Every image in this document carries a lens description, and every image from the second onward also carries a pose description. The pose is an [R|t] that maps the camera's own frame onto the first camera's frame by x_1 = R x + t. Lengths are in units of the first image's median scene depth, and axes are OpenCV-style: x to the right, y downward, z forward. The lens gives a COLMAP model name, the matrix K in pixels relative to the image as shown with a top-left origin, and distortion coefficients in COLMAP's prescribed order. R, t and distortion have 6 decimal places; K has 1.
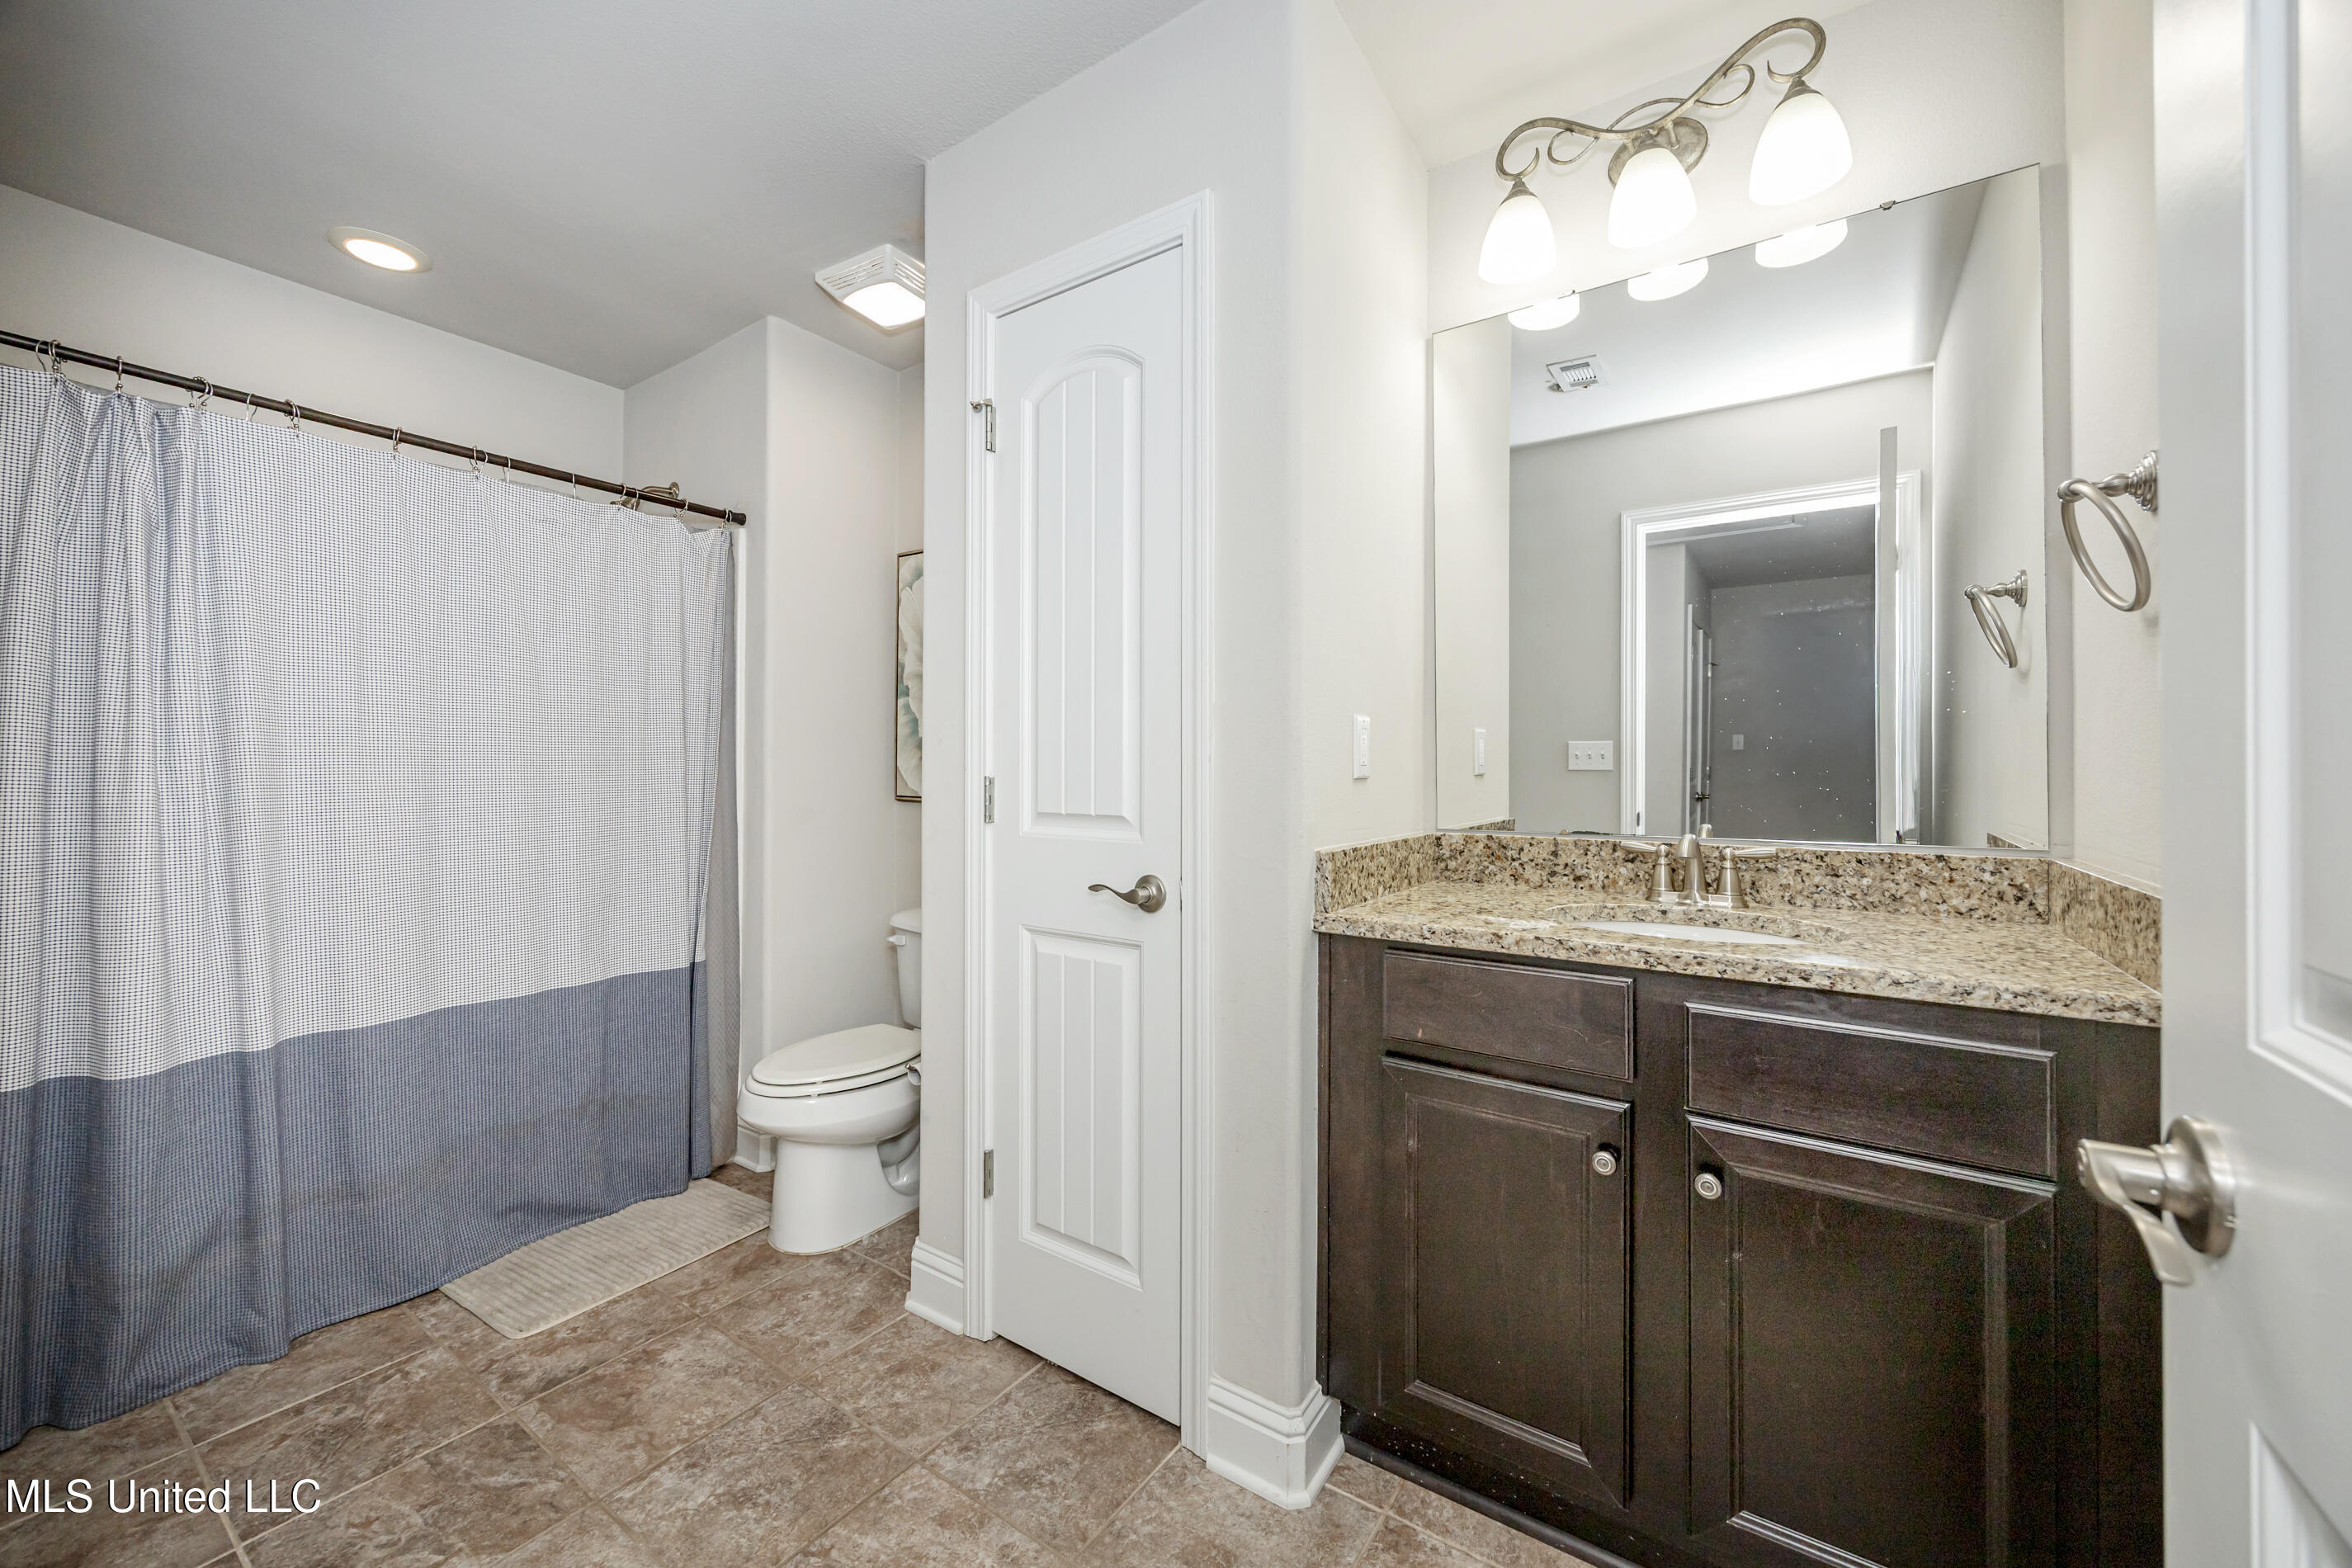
lens RADIAL K [[908.1, 0, 1182.2], [0, 908.1, 770.6], [0, 0, 1]] dist [-0.001096, -0.000047]
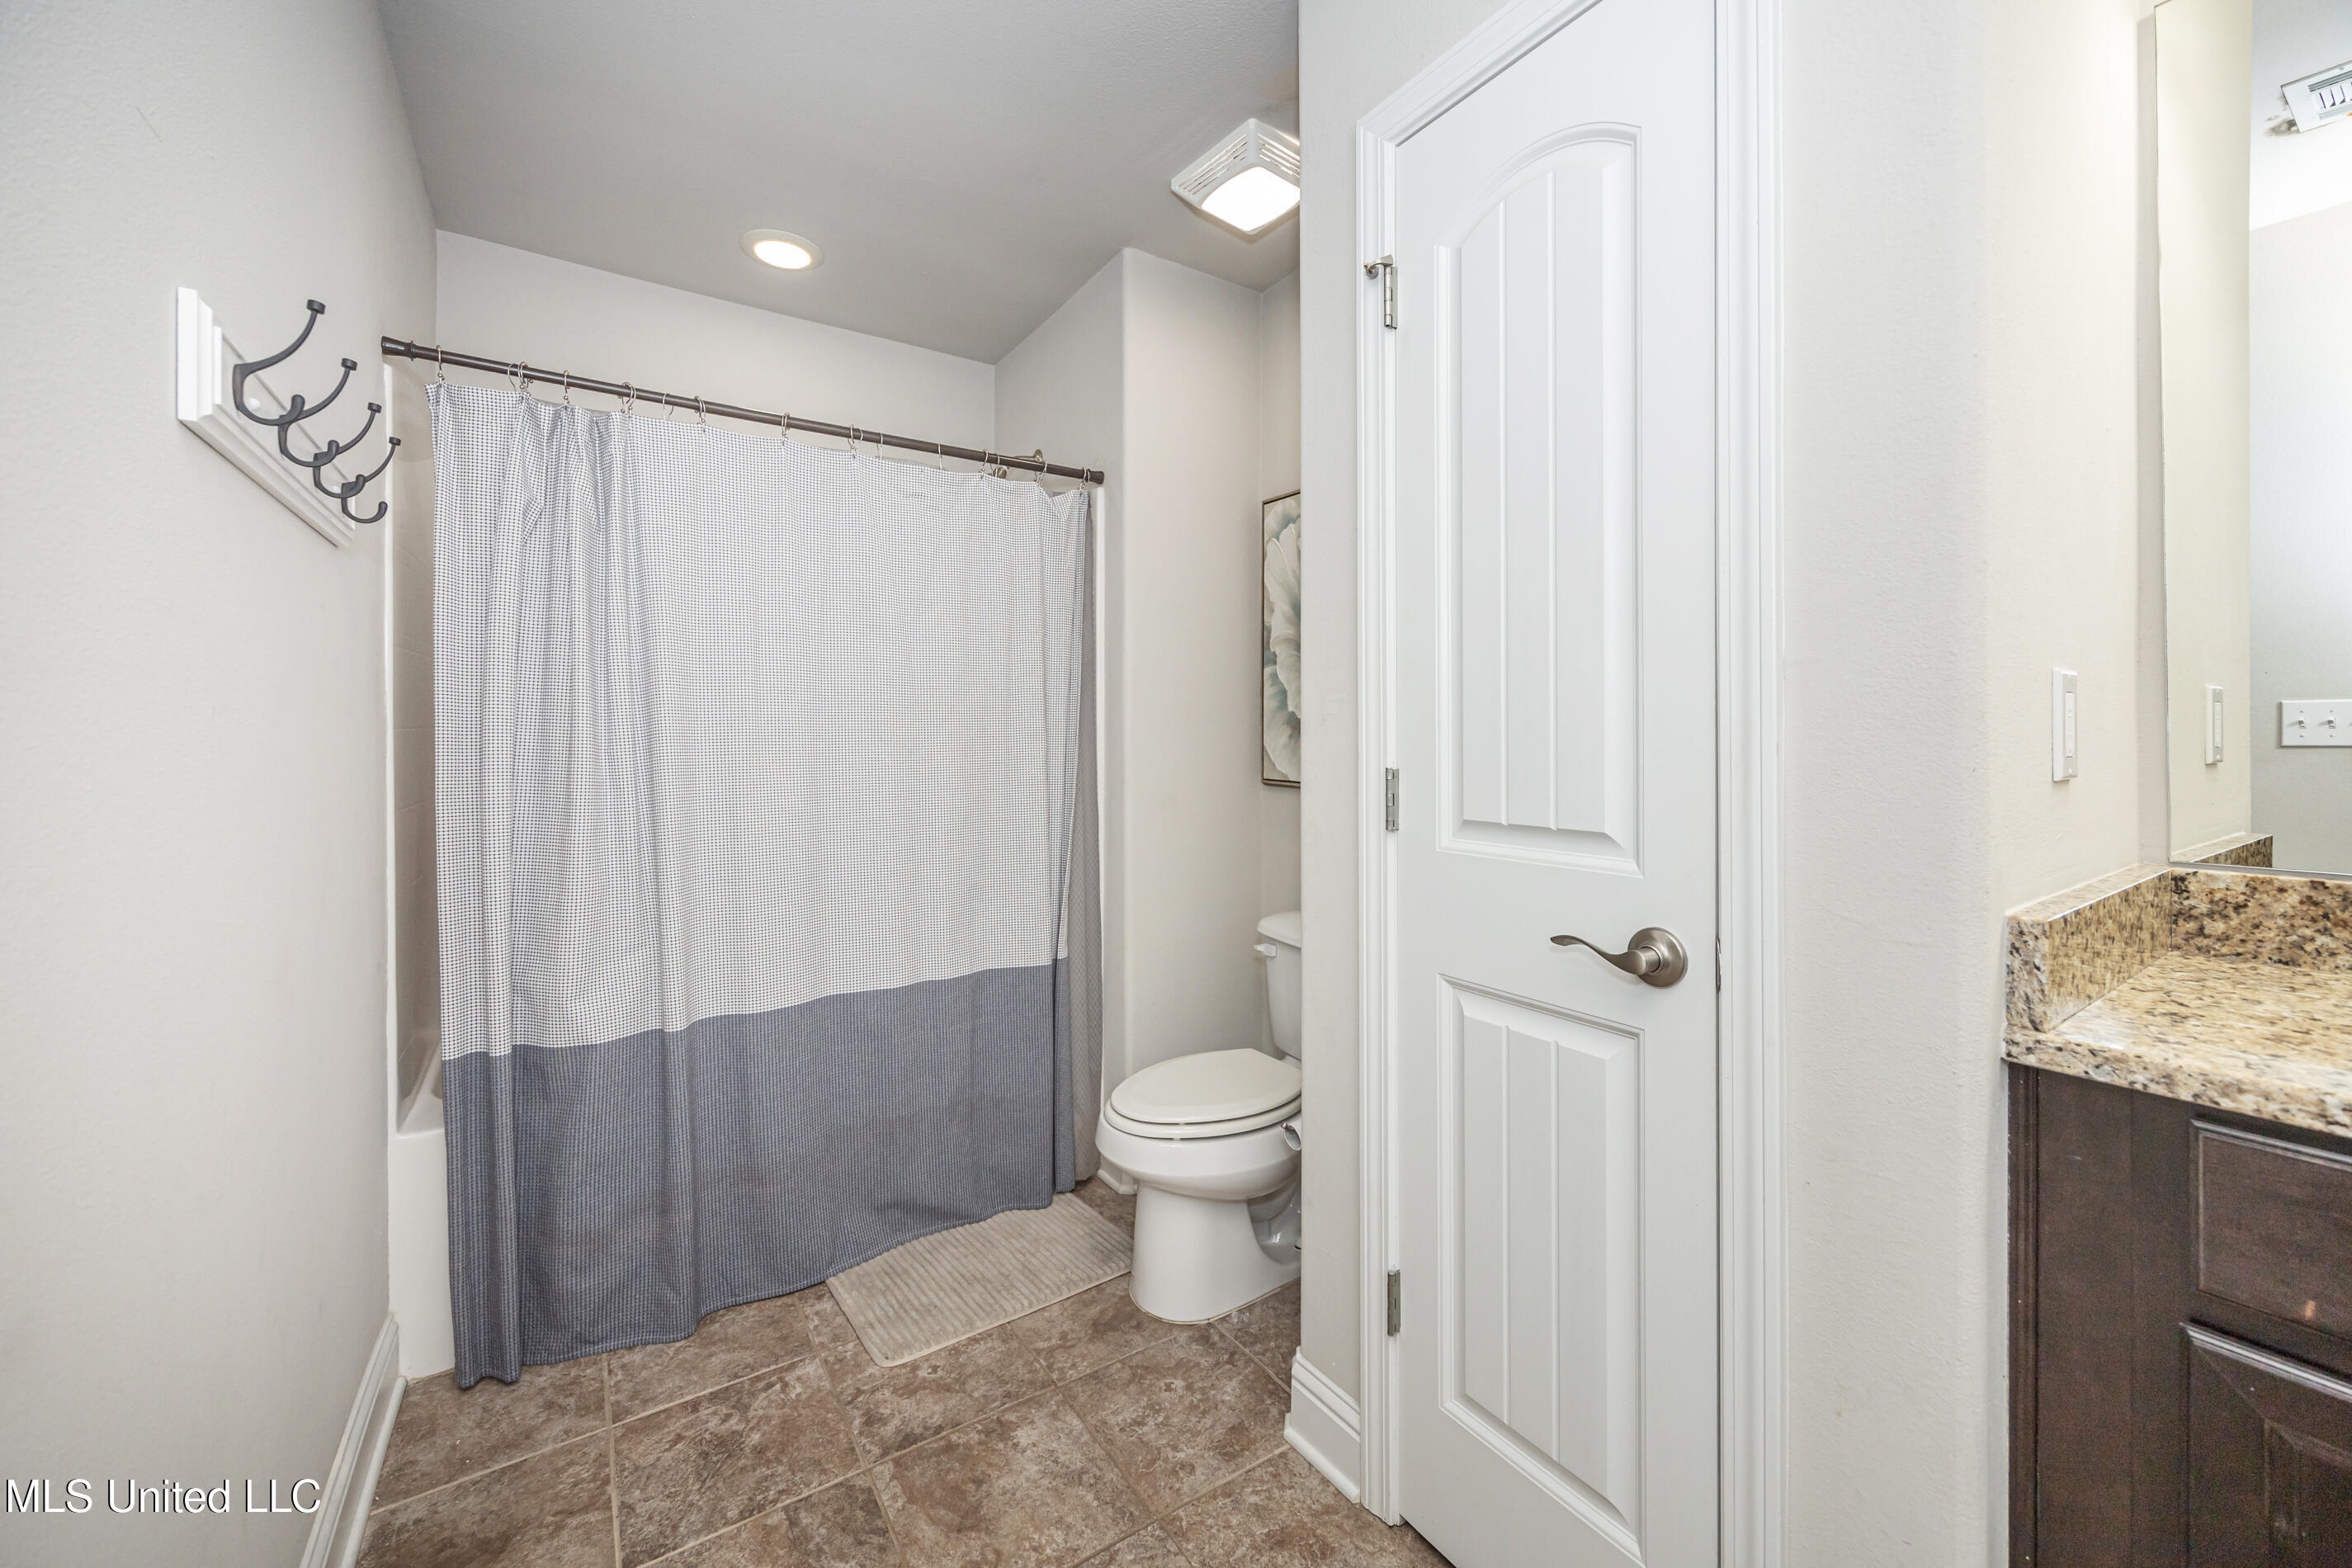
lens RADIAL K [[908.1, 0, 1207.0], [0, 908.1, 747.4], [0, 0, 1]] dist [-0.001096, -0.000047]
pose [[0.938094, -0.002980, -0.346367, -0.095026], [0.006961, 0.999923, 0.010249, -0.018622], [0.346310, -0.012025, 0.938043, 0.247766]]
